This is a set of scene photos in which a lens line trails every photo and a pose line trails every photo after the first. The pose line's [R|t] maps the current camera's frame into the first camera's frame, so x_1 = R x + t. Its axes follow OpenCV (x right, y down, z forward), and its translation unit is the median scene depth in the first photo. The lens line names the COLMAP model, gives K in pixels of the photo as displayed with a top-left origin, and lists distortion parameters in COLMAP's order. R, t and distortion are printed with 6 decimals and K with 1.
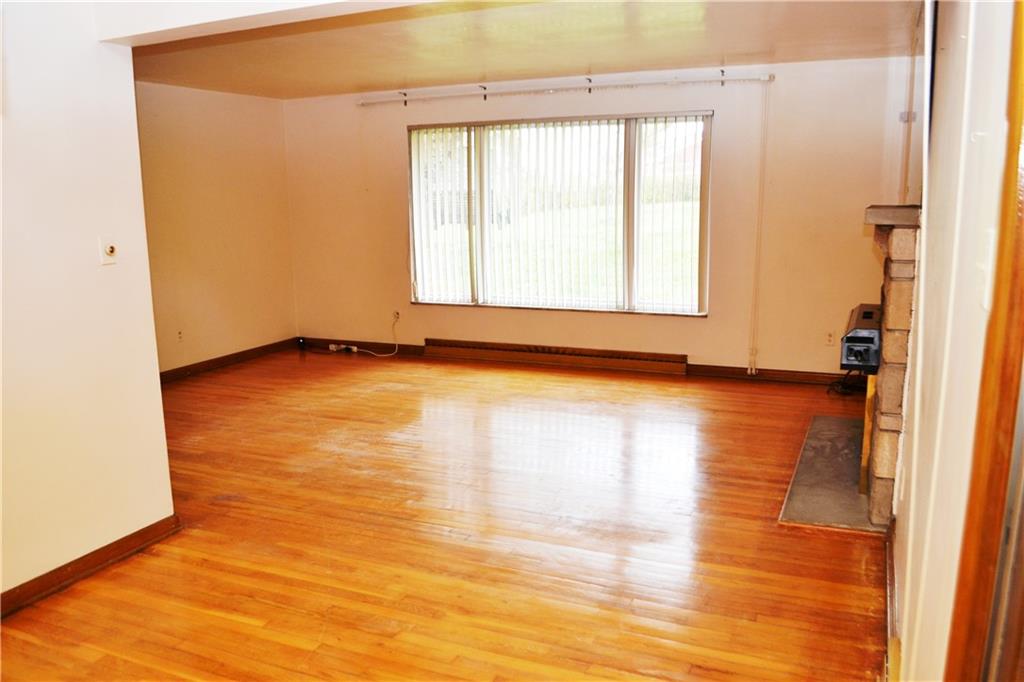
lens RADIAL K [[822.1, 0, 516.4], [0, 822.1, 363.8], [0, 0, 1]] dist [-0.078520, 0.004009]
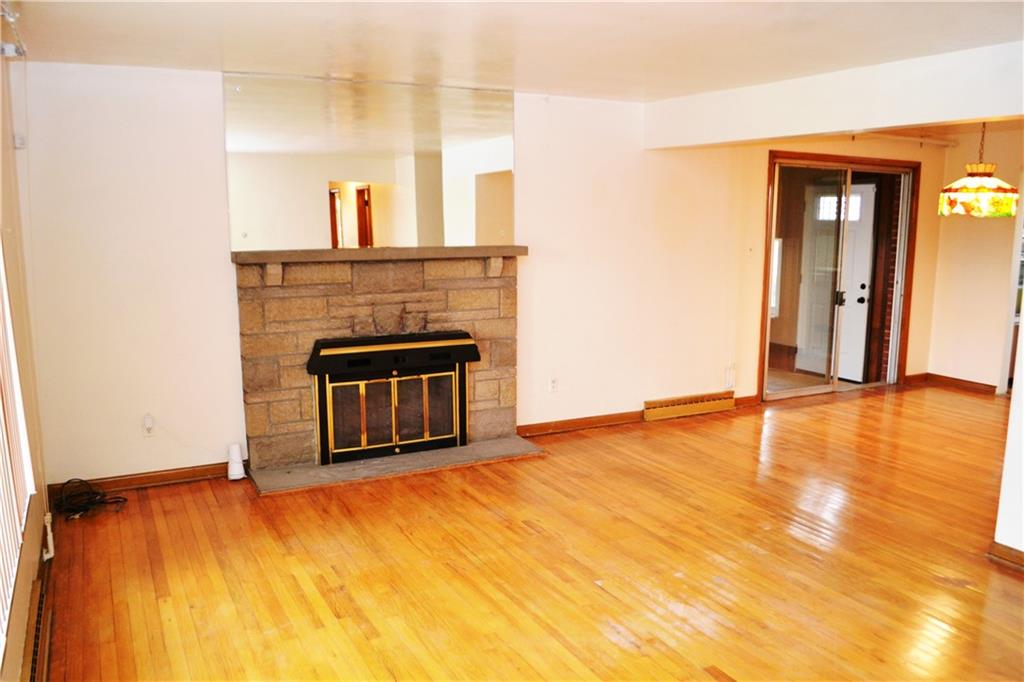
lens RADIAL K [[822.1, 0, 516.4], [0, 822.1, 363.8], [0, 0, 1]] dist [-0.078520, 0.004009]
pose [[-0.782878, -0.103836, 0.613450, -0.412699], [0.129342, 0.937273, 0.323713, -0.345797], [-0.608583, 0.332773, -0.720340, 1.550910]]
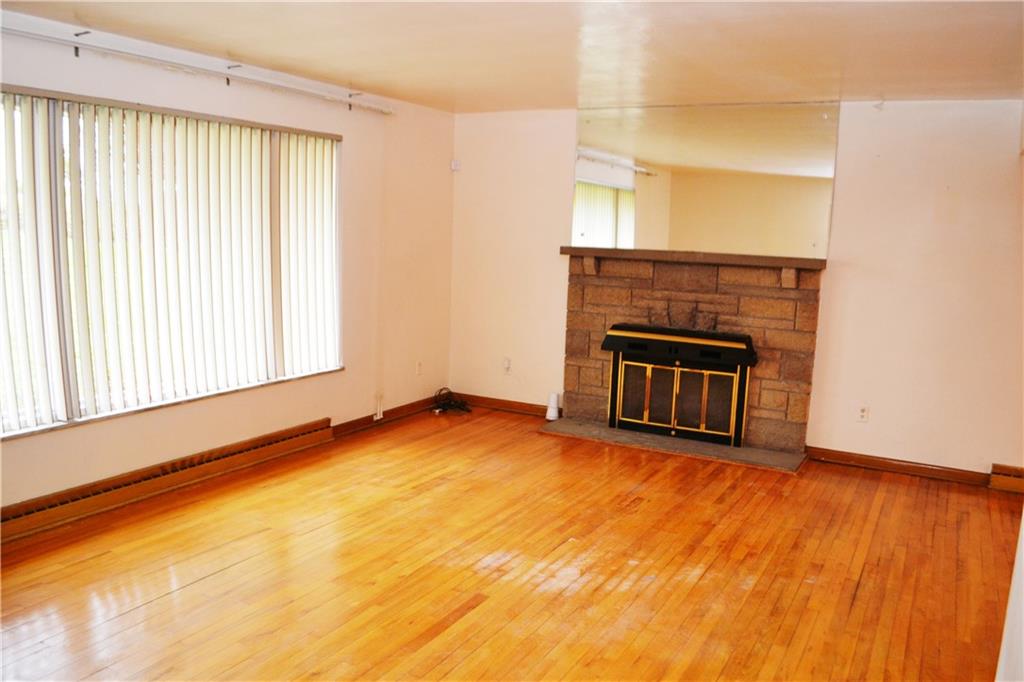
lens RADIAL K [[822.1, 0, 516.4], [0, 822.1, 363.8], [0, 0, 1]] dist [-0.078520, 0.004009]
pose [[0.087269, -0.150858, 0.984696, -0.838023], [0.163412, 0.977245, 0.135234, -0.205542], [-0.982691, 0.149109, 0.109935, 0.970886]]
